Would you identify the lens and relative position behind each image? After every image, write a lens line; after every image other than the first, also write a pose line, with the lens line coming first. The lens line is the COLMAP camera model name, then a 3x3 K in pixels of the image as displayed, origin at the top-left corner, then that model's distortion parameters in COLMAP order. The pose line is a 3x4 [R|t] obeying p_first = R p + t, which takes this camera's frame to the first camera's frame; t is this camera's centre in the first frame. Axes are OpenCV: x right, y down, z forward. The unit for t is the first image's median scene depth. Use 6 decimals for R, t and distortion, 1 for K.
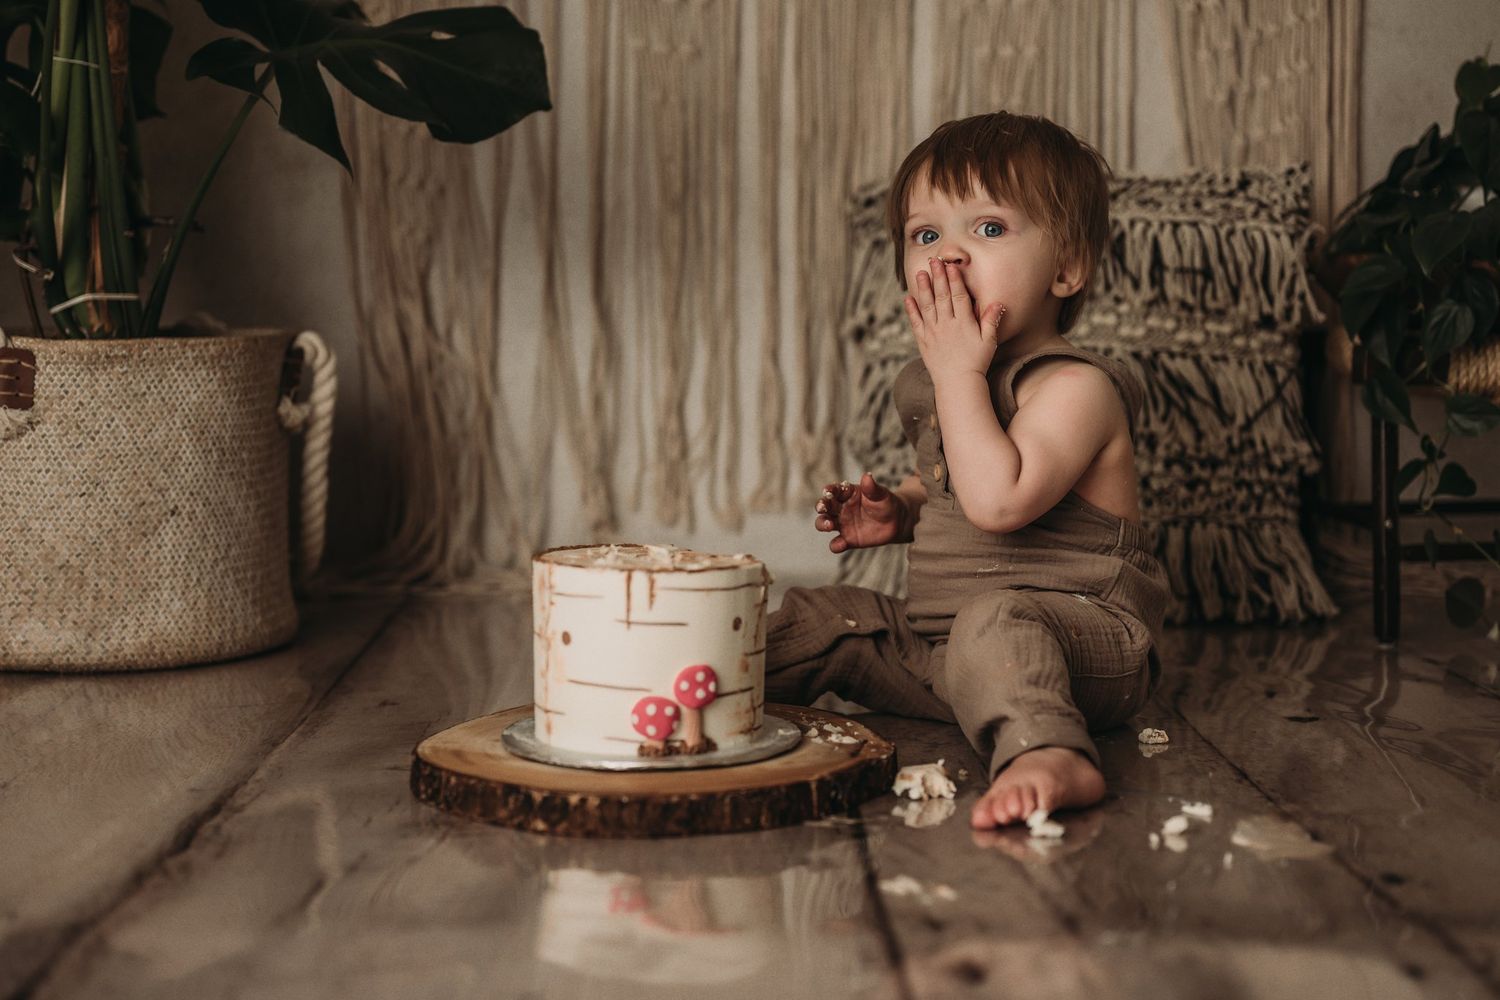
lens RADIAL K [[2186.3, 0, 753.2], [0, 2186.3, 497.1], [0, 0, 1]] dist [0.004489, -0.069686]
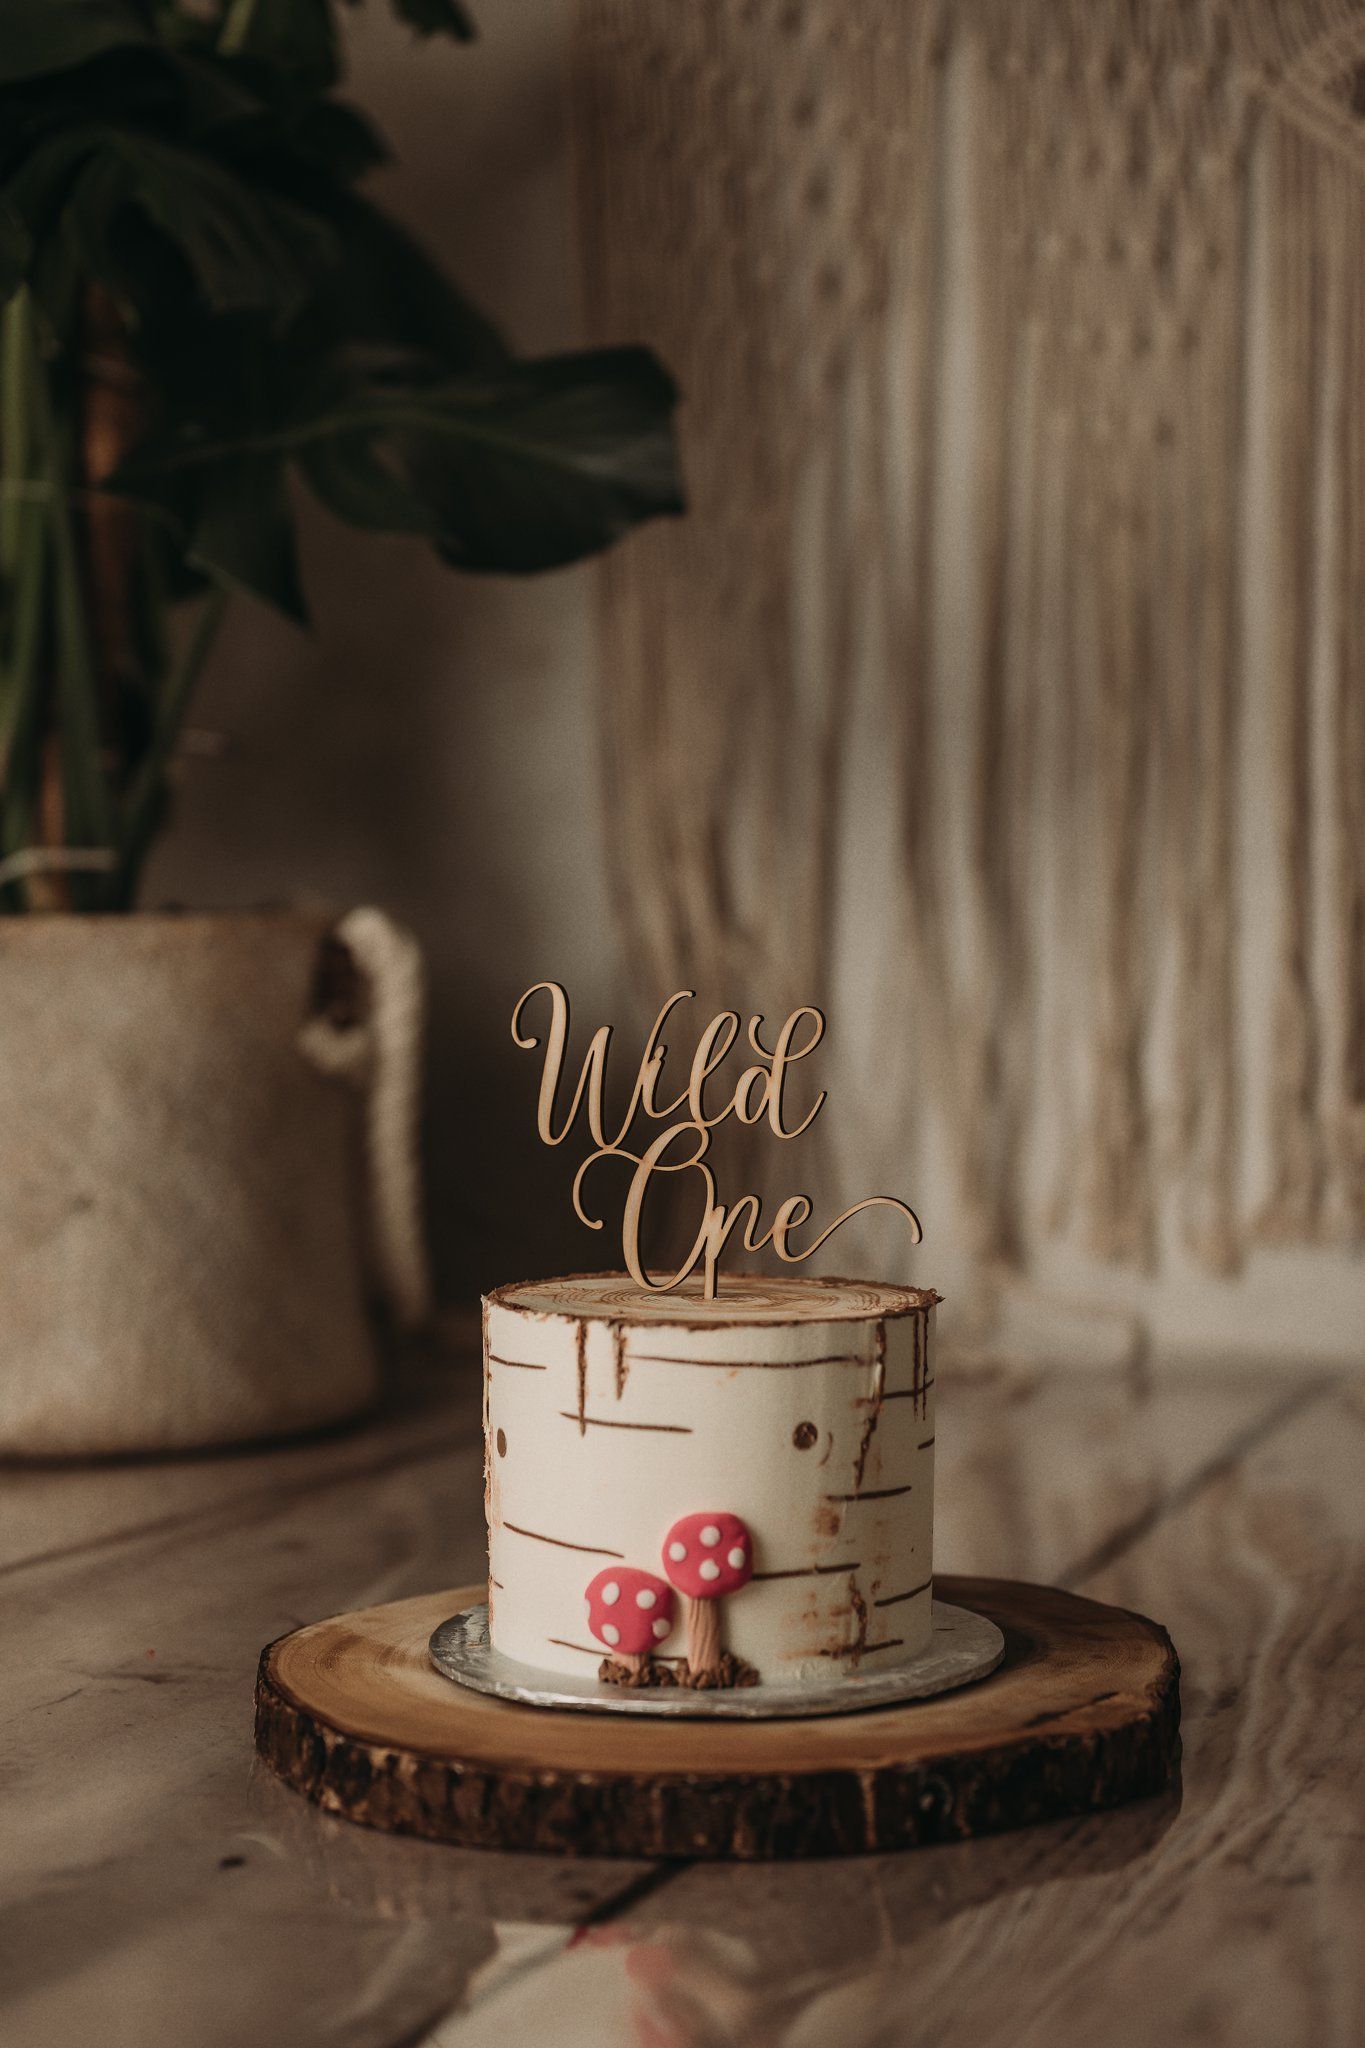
lens RADIAL K [[2985.0, 0, 682.5], [0, 2985.0, 1024.0], [0, 0, 1]] dist [0.004489, -0.069686]
pose [[0.897658, 0.002605, -0.440686, 0.209093], [-0.033075, 0.997560, -0.061475, 0.004772], [0.439450, 0.069759, 0.895554, 0.278457]]
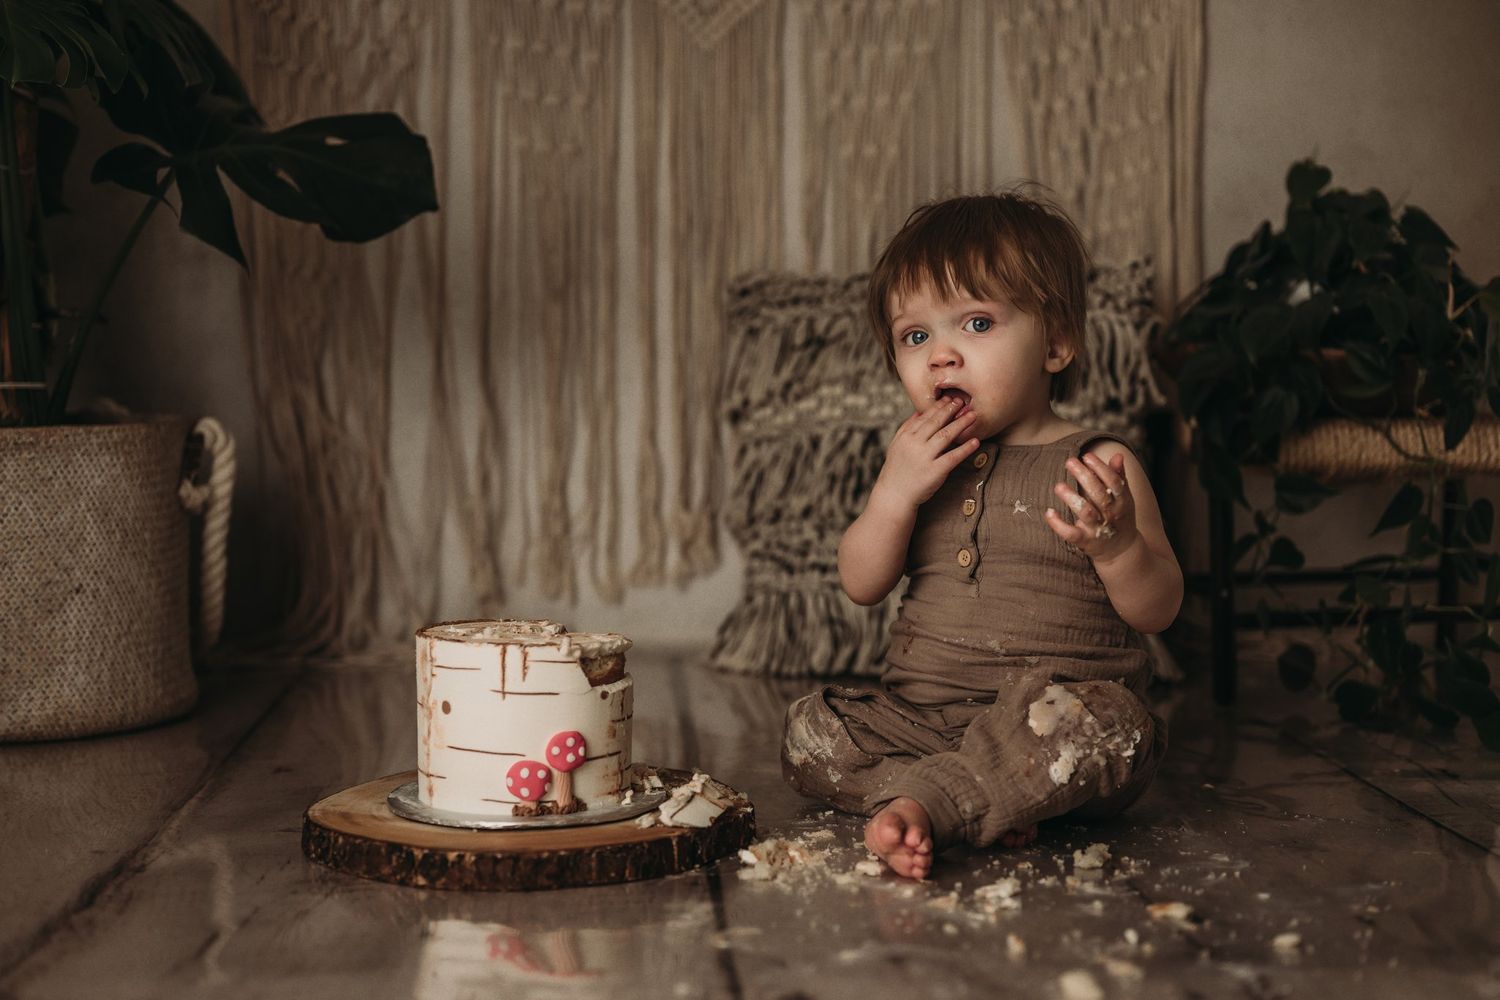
lens RADIAL K [[2186.3, 0, 753.2], [0, 2186.3, 497.1], [0, 0, 1]] dist [0.004489, -0.069686]
pose [[0.999108, -0.004025, 0.042039, 0.016149], [0.005289, 0.999535, -0.030015, -0.004755], [-0.041899, 0.030210, 0.998665, -0.068806]]
